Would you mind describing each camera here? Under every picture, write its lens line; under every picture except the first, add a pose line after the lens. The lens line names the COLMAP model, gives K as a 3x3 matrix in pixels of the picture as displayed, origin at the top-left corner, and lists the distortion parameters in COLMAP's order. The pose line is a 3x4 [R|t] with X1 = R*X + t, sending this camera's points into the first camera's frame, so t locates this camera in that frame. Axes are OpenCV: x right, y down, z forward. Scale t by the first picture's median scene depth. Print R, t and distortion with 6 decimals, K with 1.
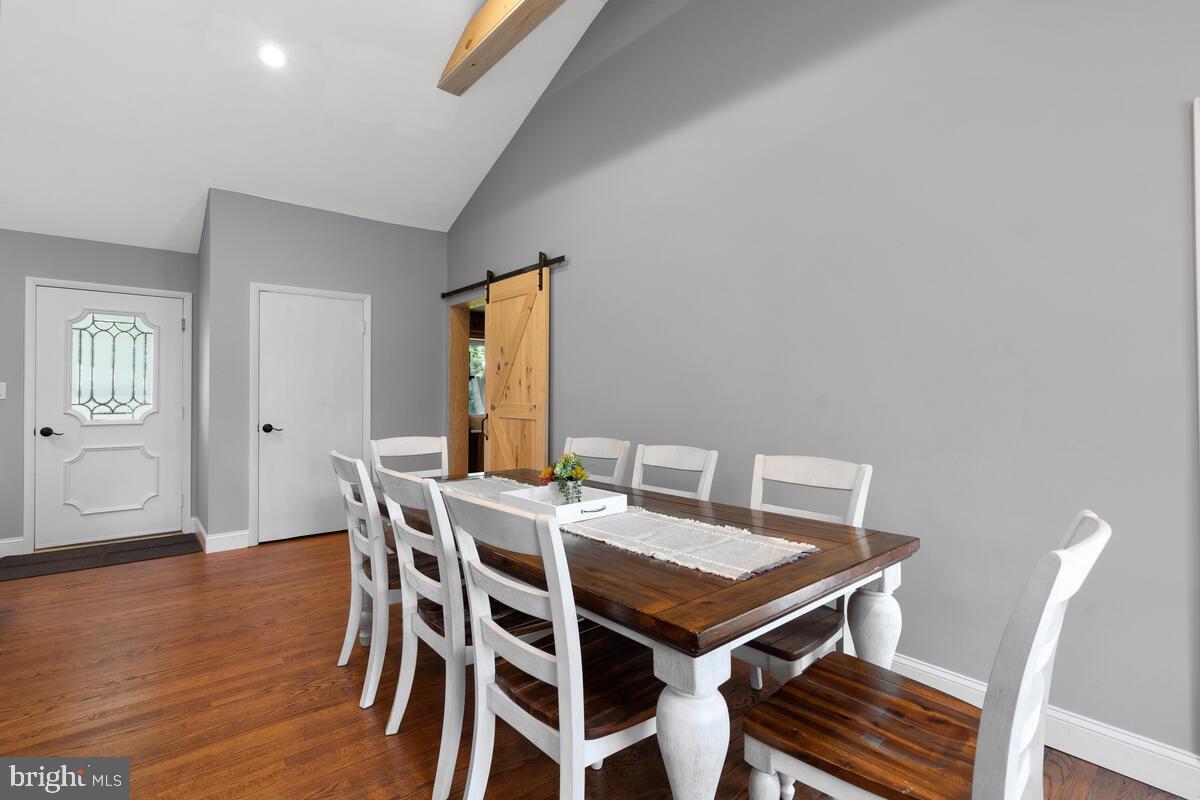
lens RADIAL K [[555.9, 0, 579.5], [0, 555.9, 386.9], [0, 0, 1]] dist [-0.002901, 0.002056]
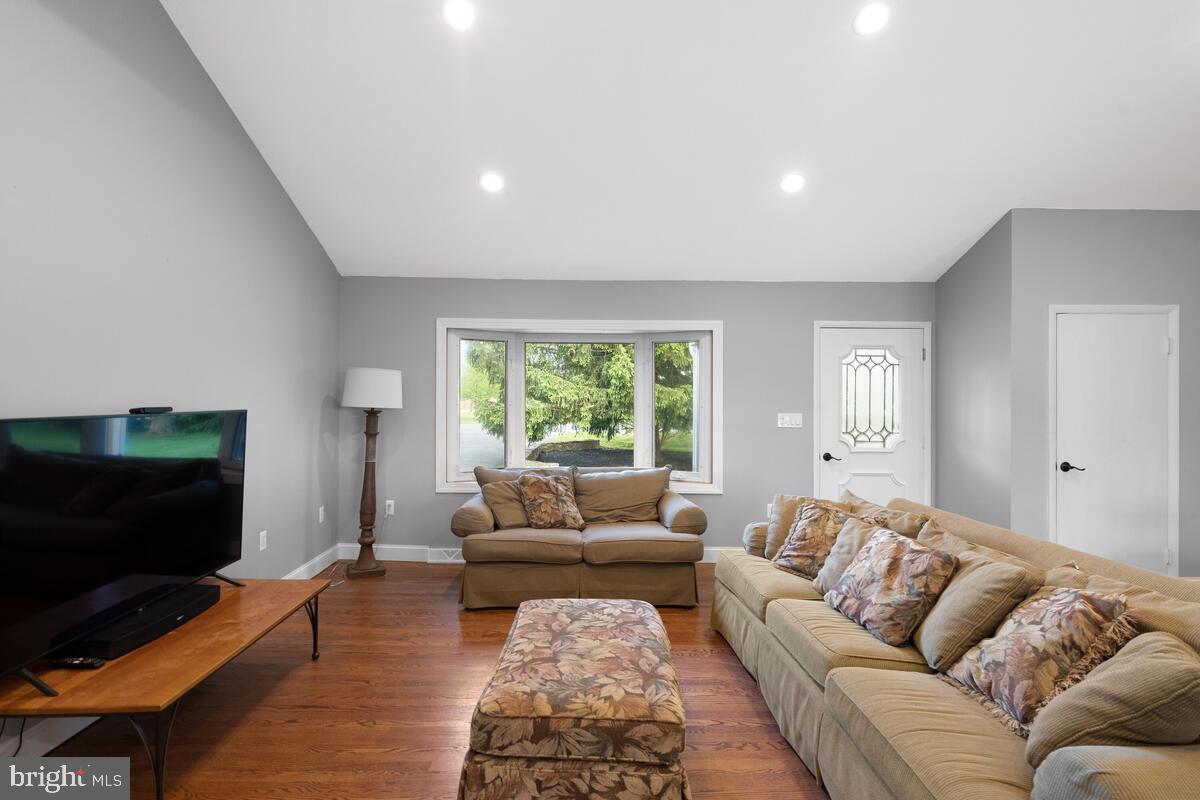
lens RADIAL K [[555.9, 0, 589.9], [0, 555.9, 396.7], [0, 0, 1]] dist [-0.002901, 0.002056]
pose [[0.781449, -0.003148, -0.623962, -0.595345], [0.005346, 0.999984, 0.001649, -0.043166], [0.623947, -0.004624, 0.781453, -0.169358]]
